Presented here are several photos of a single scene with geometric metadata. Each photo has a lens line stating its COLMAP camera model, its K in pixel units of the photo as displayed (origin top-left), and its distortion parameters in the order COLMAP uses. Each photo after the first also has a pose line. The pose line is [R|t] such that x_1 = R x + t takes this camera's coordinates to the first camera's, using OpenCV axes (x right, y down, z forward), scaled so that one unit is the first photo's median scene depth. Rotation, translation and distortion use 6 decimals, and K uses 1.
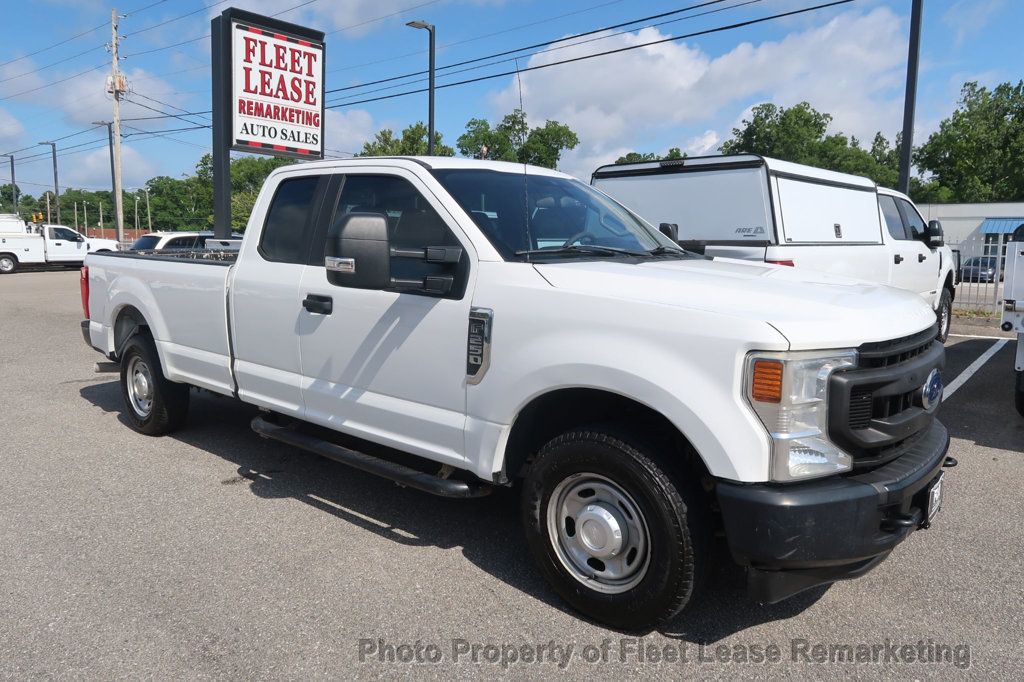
lens RADIAL K [[713.9, 0, 506.4], [0, 713.9, 341.4], [0, 0, 1]] dist [-0.042199, 0.034248]
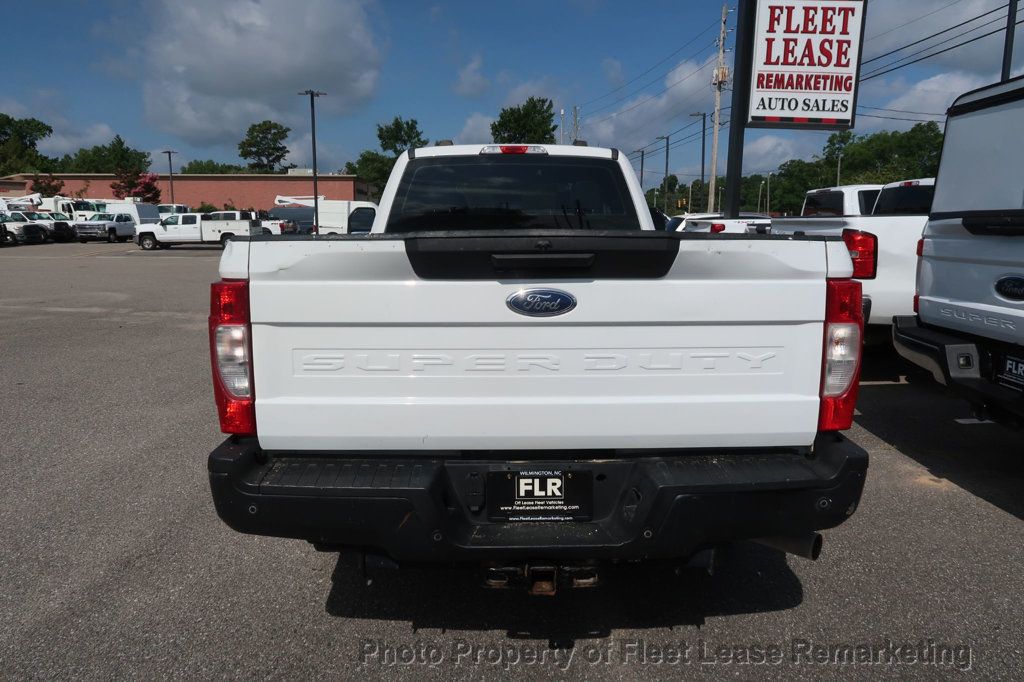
lens RADIAL K [[713.9, 0, 509.0], [0, 713.9, 341.6], [0, 0, 1]] dist [-0.042199, 0.034248]
pose [[0.673954, 0.109801, -0.730568, 0.131885], [-0.091411, 0.993688, 0.065020, -0.010993], [0.733096, 0.022962, 0.679737, 0.101627]]
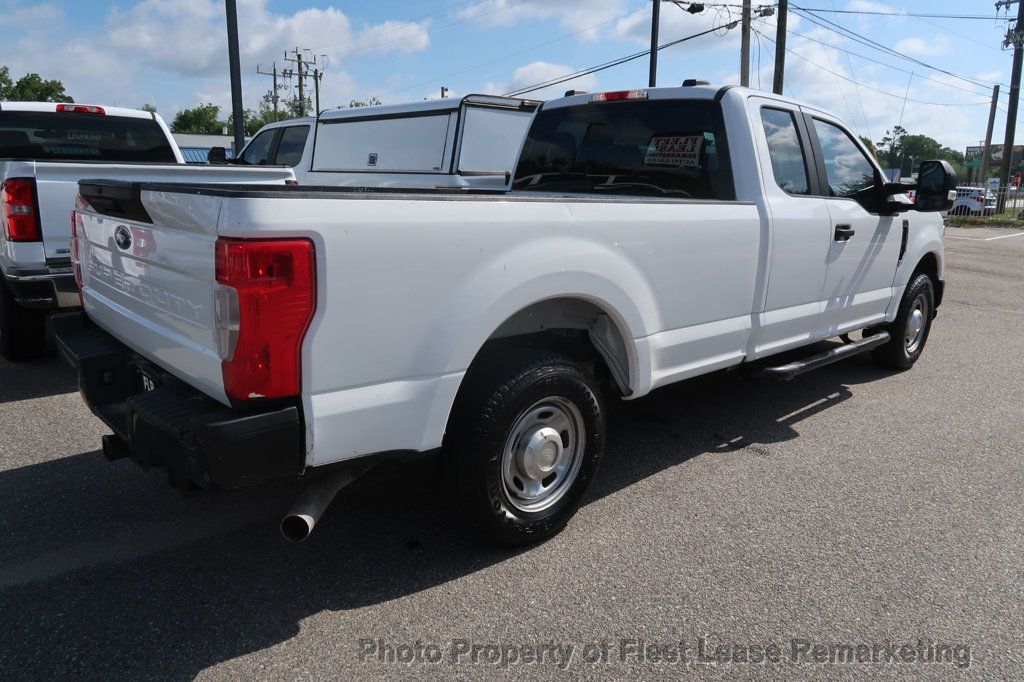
lens RADIAL K [[713.9, 0, 509.0], [0, 713.9, 336.8], [0, 0, 1]] dist [-0.042199, 0.034248]
pose [[0.113541, -0.218045, 0.969311, -0.334073], [0.122356, 0.971263, 0.204152, -0.042644], [-0.985970, 0.095422, 0.136957, 0.314808]]
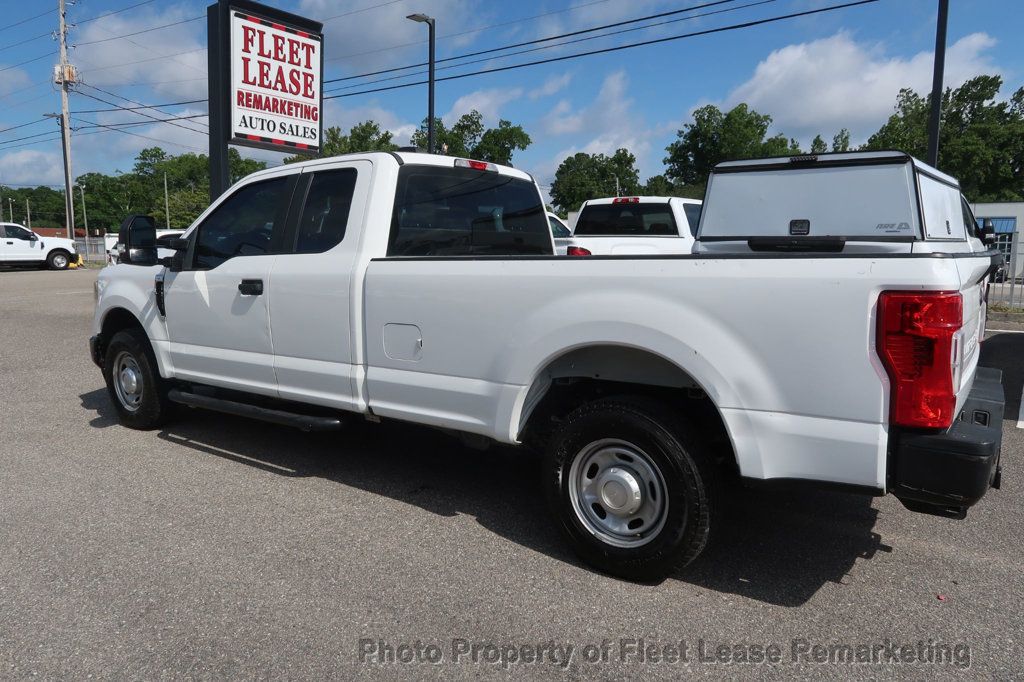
lens RADIAL K [[713.9, 0, 506.2], [0, 713.9, 341.8], [0, 0, 1]] dist [-0.042199, 0.034248]
pose [[0.996745, -0.010987, 0.079864, -0.092087], [0.010883, 0.999939, 0.001740, -0.000092], [-0.079879, -0.000865, 0.996804, 0.015783]]
